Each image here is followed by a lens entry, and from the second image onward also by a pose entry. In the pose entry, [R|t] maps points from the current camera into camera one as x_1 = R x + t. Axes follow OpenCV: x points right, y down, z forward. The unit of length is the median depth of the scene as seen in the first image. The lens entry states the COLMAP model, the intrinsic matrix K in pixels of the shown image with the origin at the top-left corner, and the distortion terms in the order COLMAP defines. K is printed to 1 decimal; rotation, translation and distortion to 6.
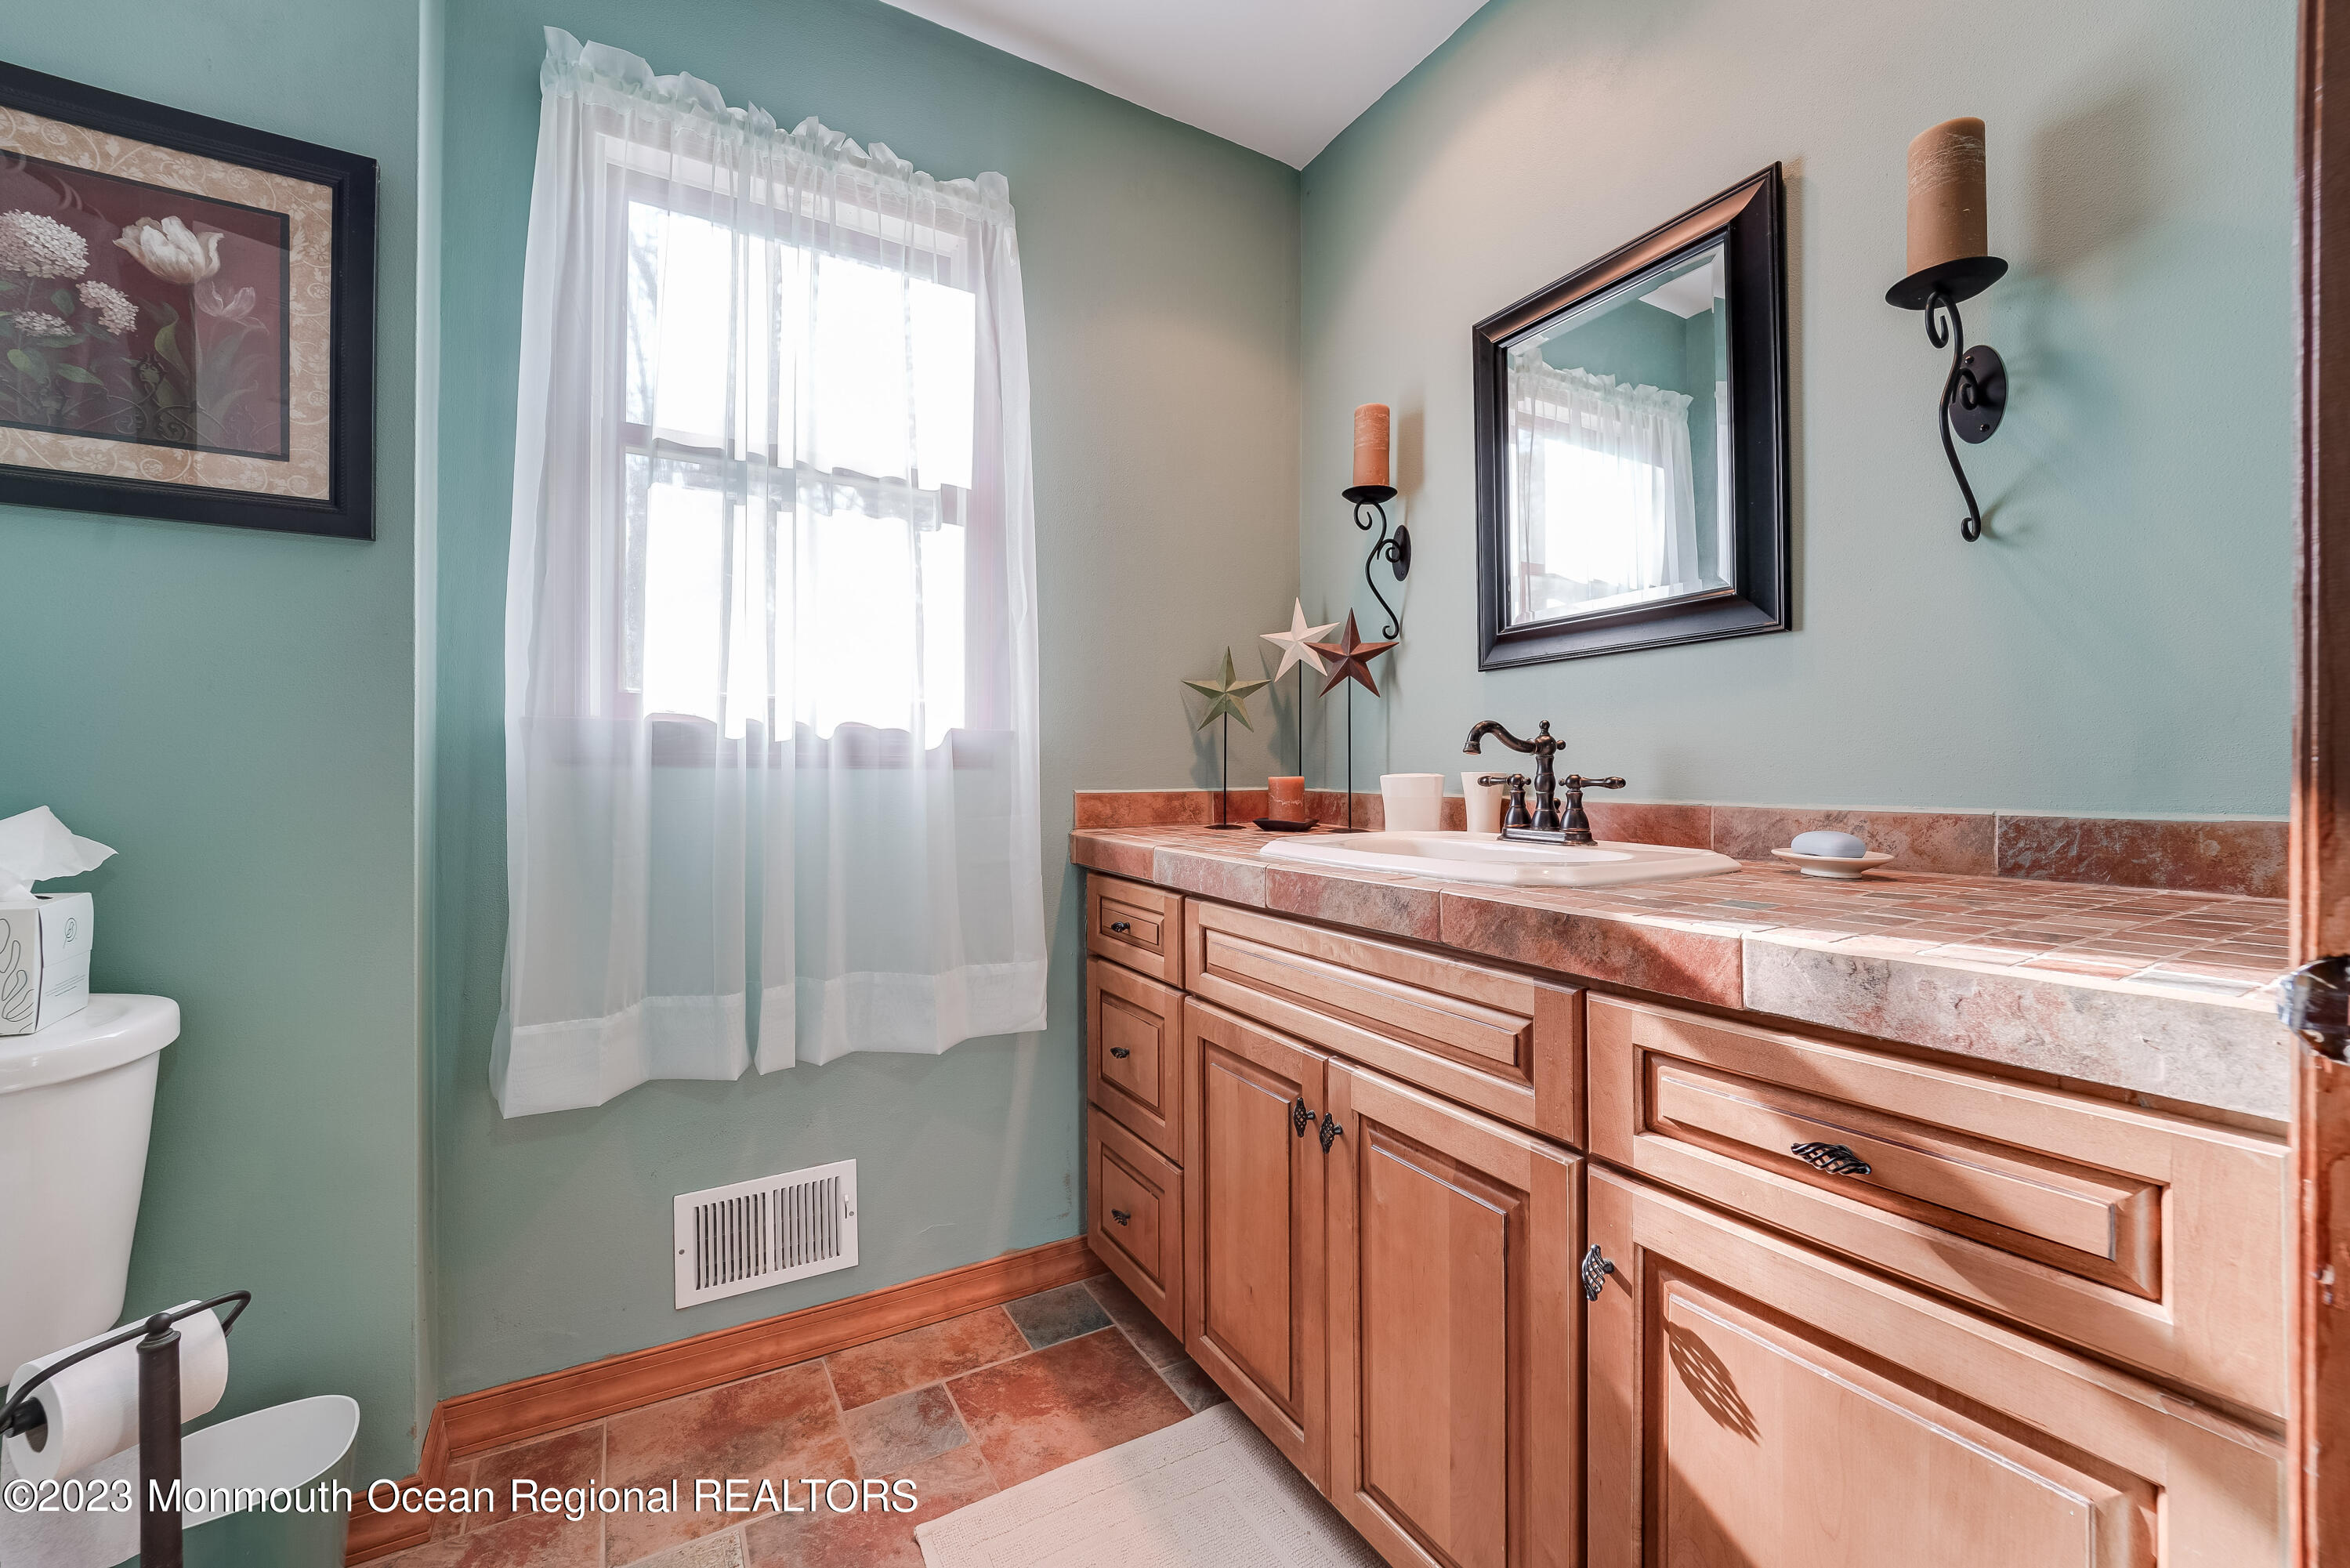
lens RADIAL K [[921.3, 0, 1172.9], [0, 921.3, 756.6], [0, 0, 1]] dist [-0.002070, -0.002352]
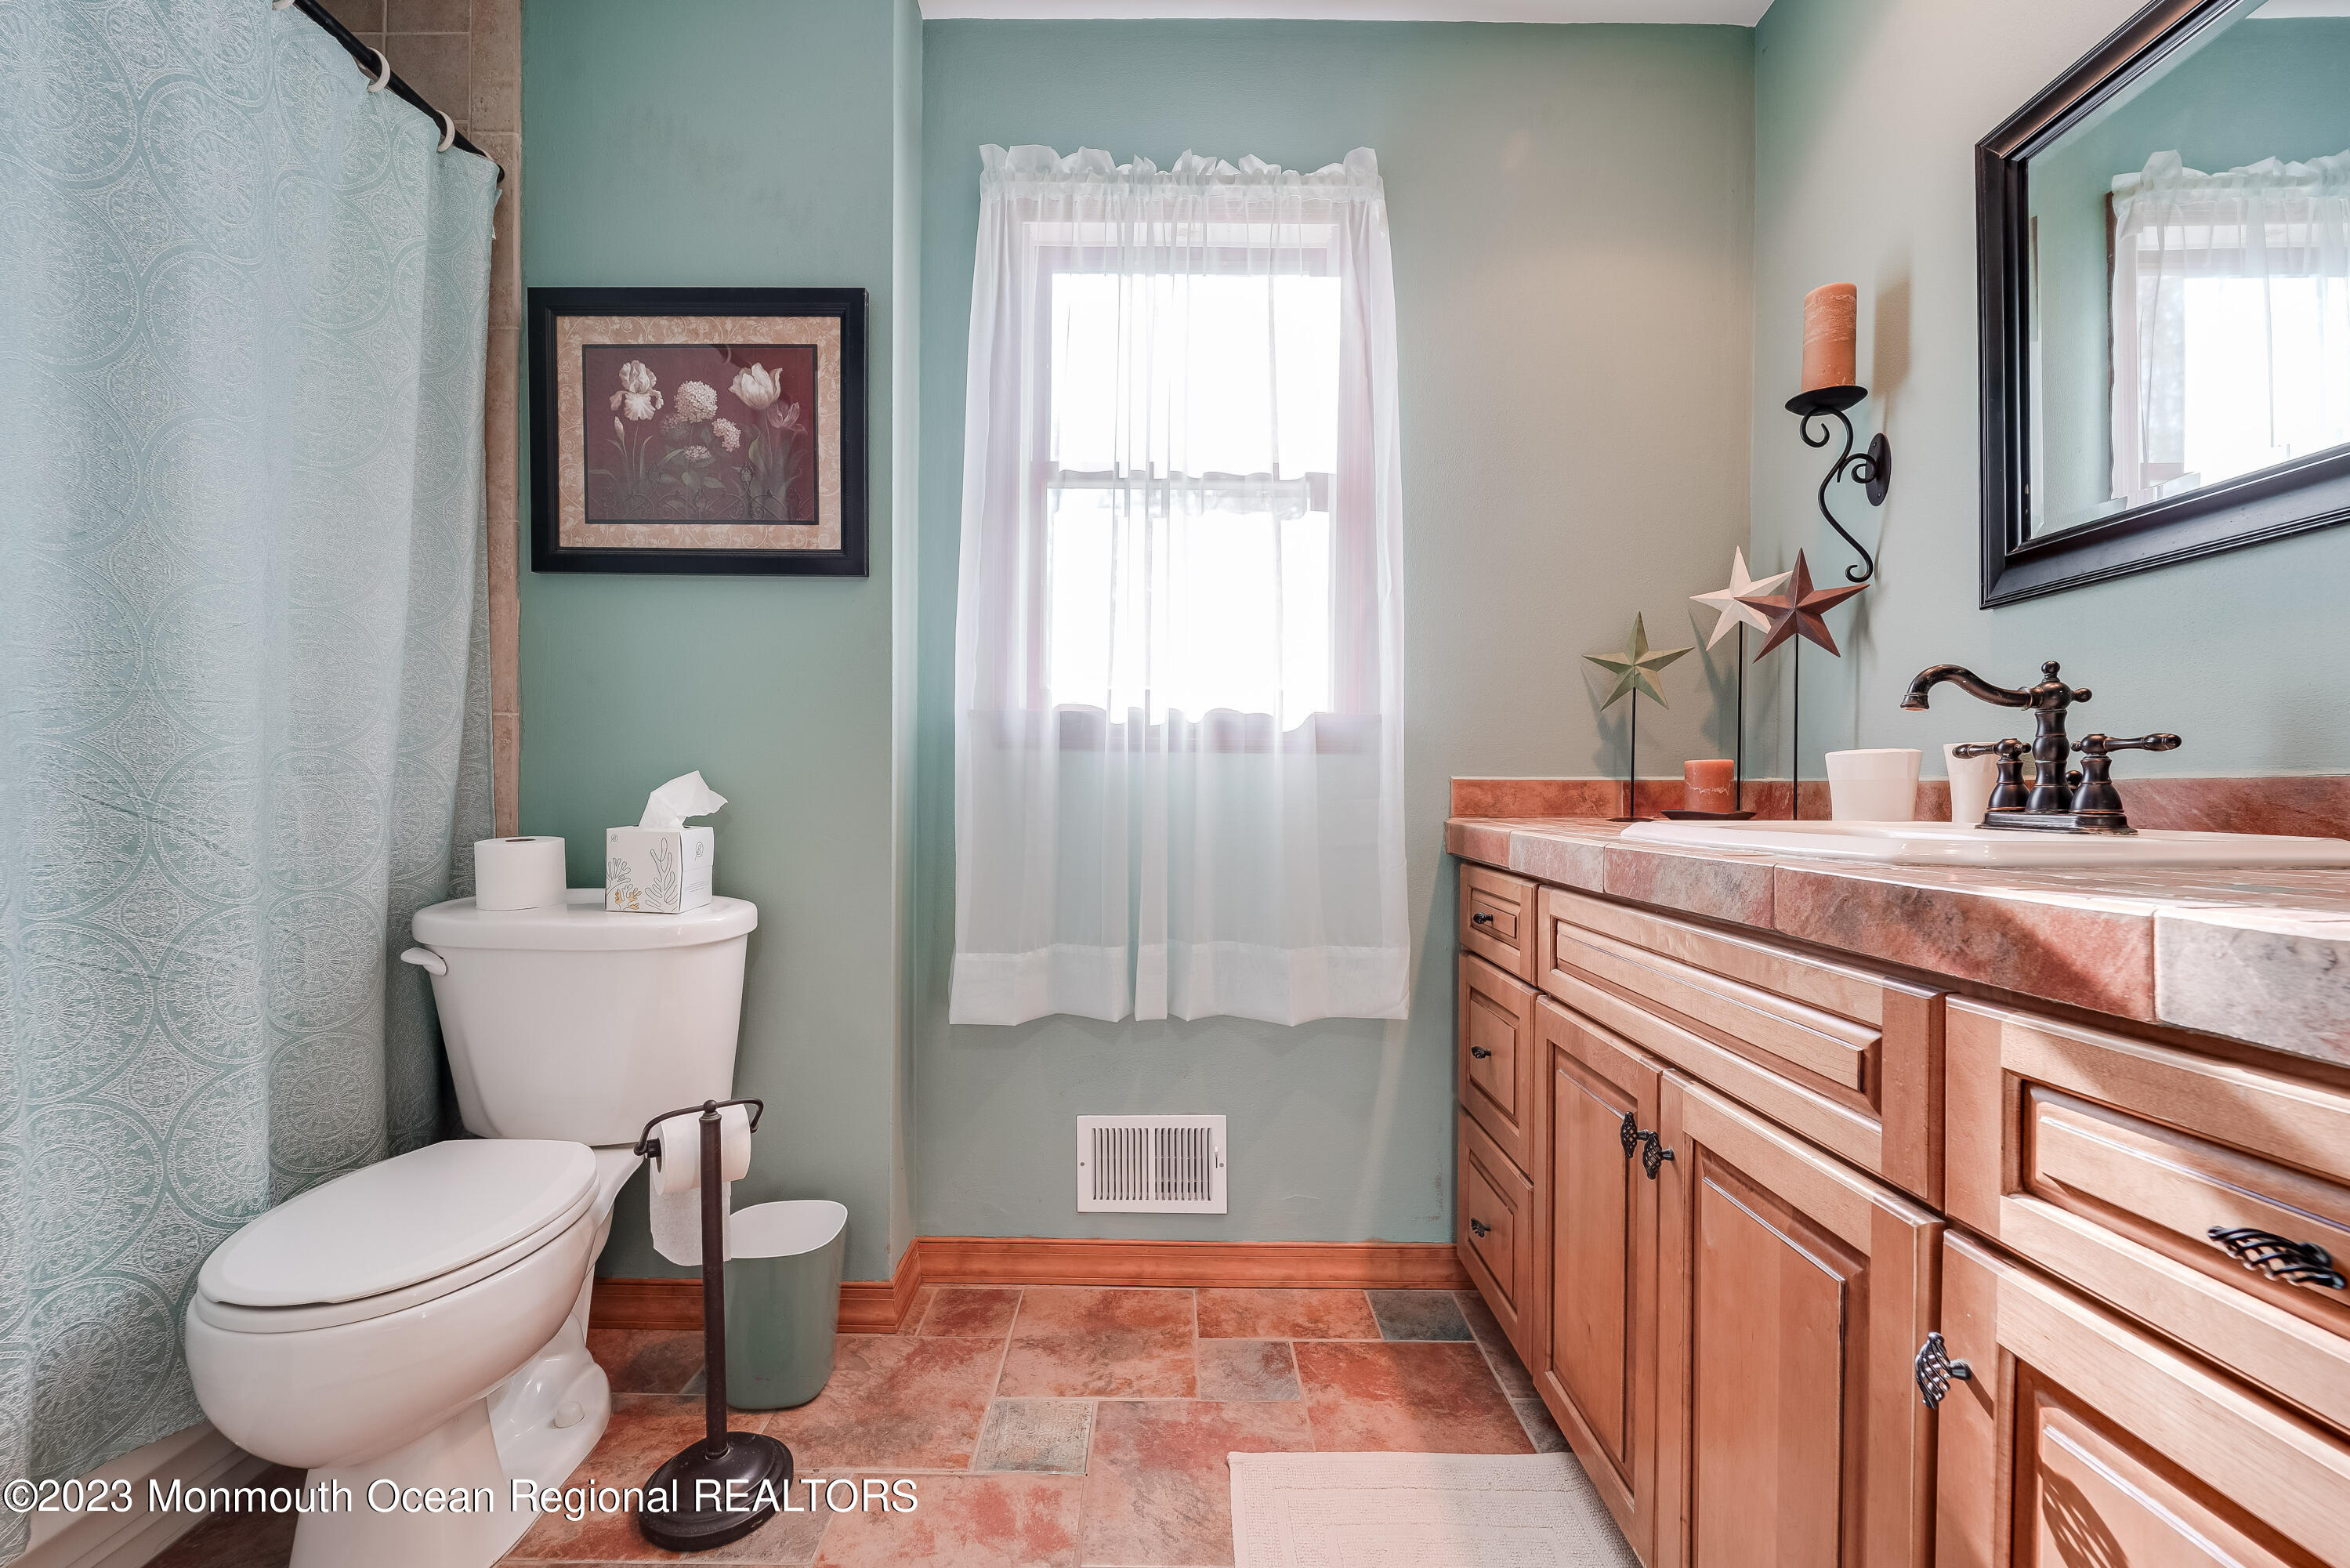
lens RADIAL K [[937.9, 0, 1187.0], [0, 937.9, 787.9], [0, 0, 1]] dist [-0.001191, -0.000810]
pose [[0.870164, 0.003573, -0.492748, 0.172328], [0.002023, 0.999939, 0.010824, 0.048218], [0.492757, -0.010416, 0.870104, 0.033319]]
